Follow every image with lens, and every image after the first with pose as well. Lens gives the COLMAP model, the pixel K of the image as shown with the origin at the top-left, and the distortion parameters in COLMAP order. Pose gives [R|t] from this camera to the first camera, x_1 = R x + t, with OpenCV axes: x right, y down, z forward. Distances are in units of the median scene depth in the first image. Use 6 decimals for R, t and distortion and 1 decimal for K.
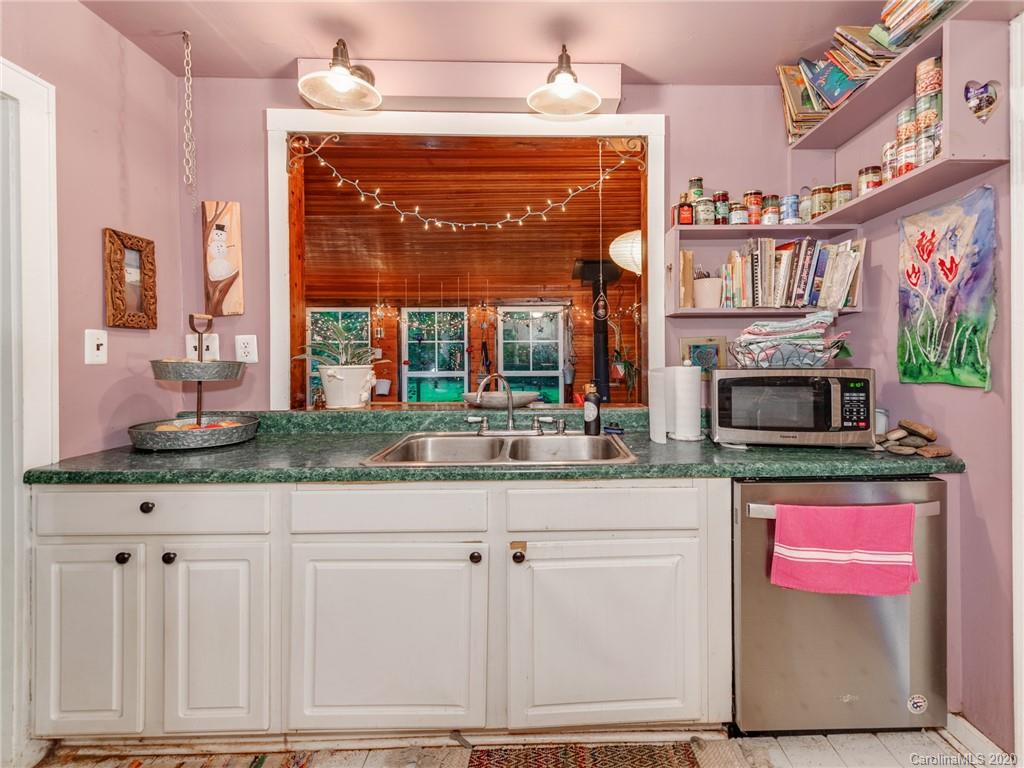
lens RADIAL K [[509.6, 0, 520.8], [0, 509.6, 355.7], [0, 0, 1]] dist [0.014961, 0.000033]
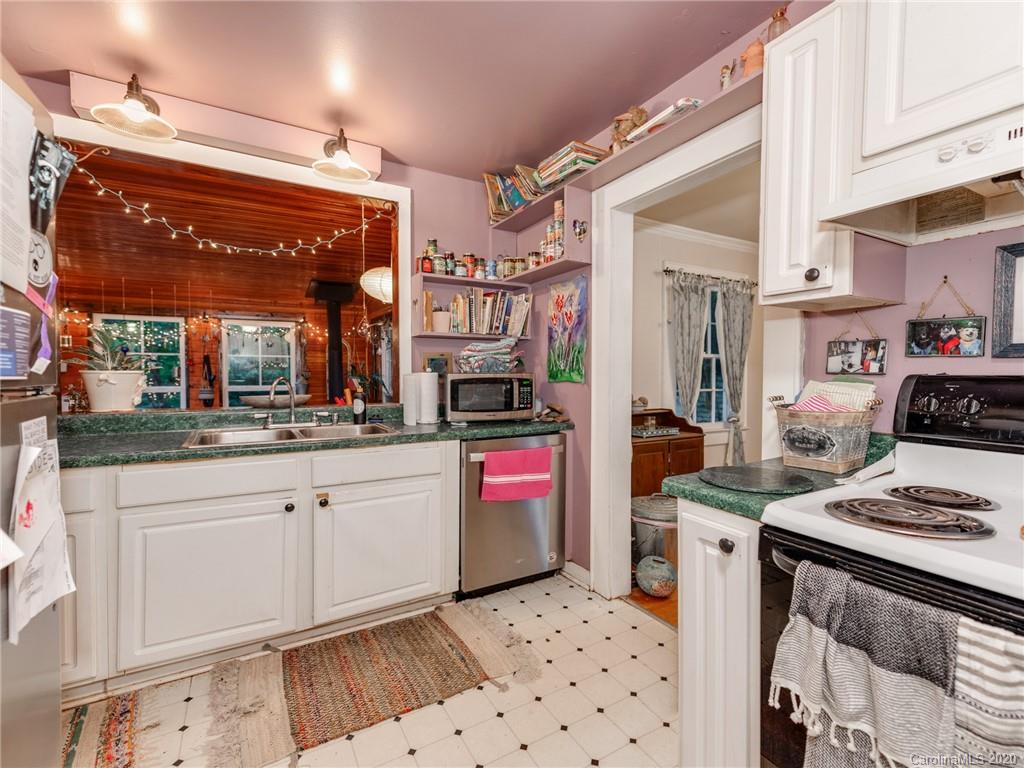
lens RADIAL K [[477.4, 0, 512.0], [0, 477.4, 384.0], [0, 0, 1]] dist [0.000362, 0.000016]
pose [[0.860811, -0.007251, 0.508872, -0.159920], [-0.004071, 0.999768, 0.021133, 0.024668], [-0.508908, -0.020264, 0.860583, -0.282824]]
